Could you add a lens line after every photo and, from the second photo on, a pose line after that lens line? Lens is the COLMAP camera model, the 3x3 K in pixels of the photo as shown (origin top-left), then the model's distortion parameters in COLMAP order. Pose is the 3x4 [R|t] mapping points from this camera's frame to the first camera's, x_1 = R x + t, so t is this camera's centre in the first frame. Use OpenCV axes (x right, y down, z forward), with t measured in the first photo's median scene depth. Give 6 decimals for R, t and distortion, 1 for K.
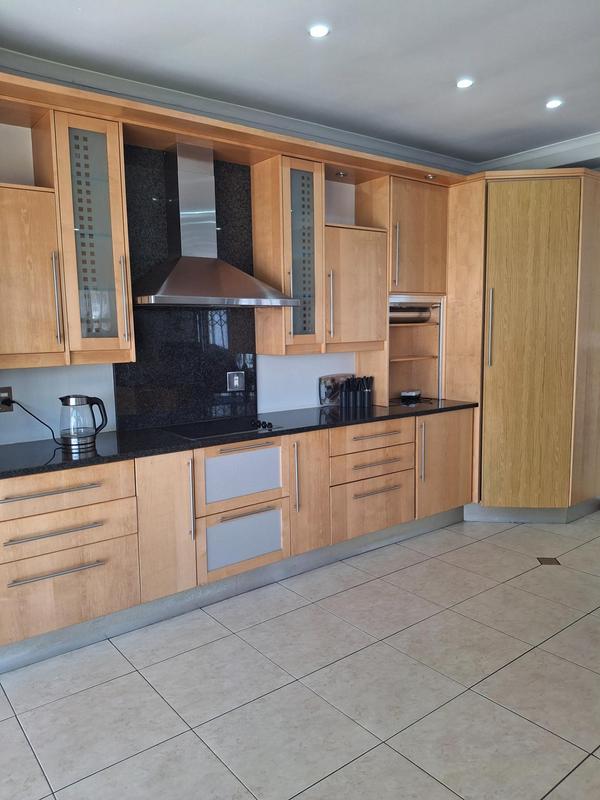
lens RADIAL K [[596.0, 0, 300.0], [0, 596.0, 400.0], [0, 0, 1]] dist [-0.012966, -0.010915]
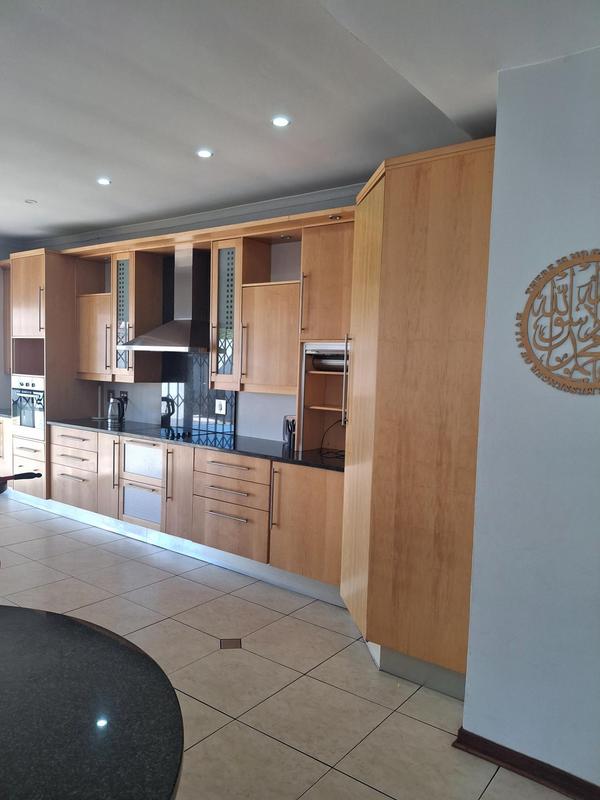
lens RADIAL K [[596.0, 0, 300.0], [0, 596.0, 400.0], [0, 0, 1]] dist [-0.012966, -0.010915]
pose [[0.252483, 0.077641, -0.964481, 1.230254], [-0.157362, 0.986800, 0.038243, -0.126094], [0.954720, 0.142117, 0.261368, 0.803991]]
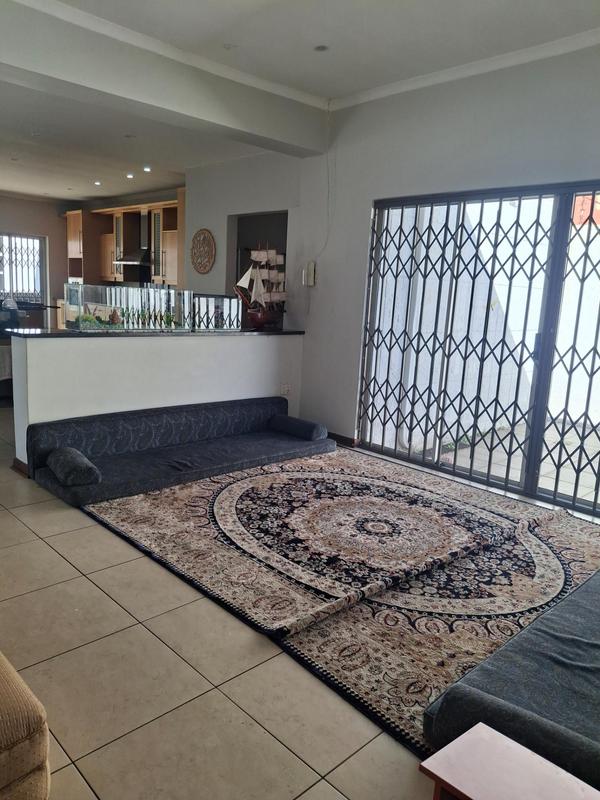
lens RADIAL K [[596.0, 0, 300.0], [0, 596.0, 400.0], [0, 0, 1]] dist [-0.012966, -0.010915]
pose [[0.092995, 0.192137, -0.976952, 2.628518], [-0.178780, 0.968479, 0.173453, -0.141220], [0.979484, 0.158530, 0.124414, 1.332762]]
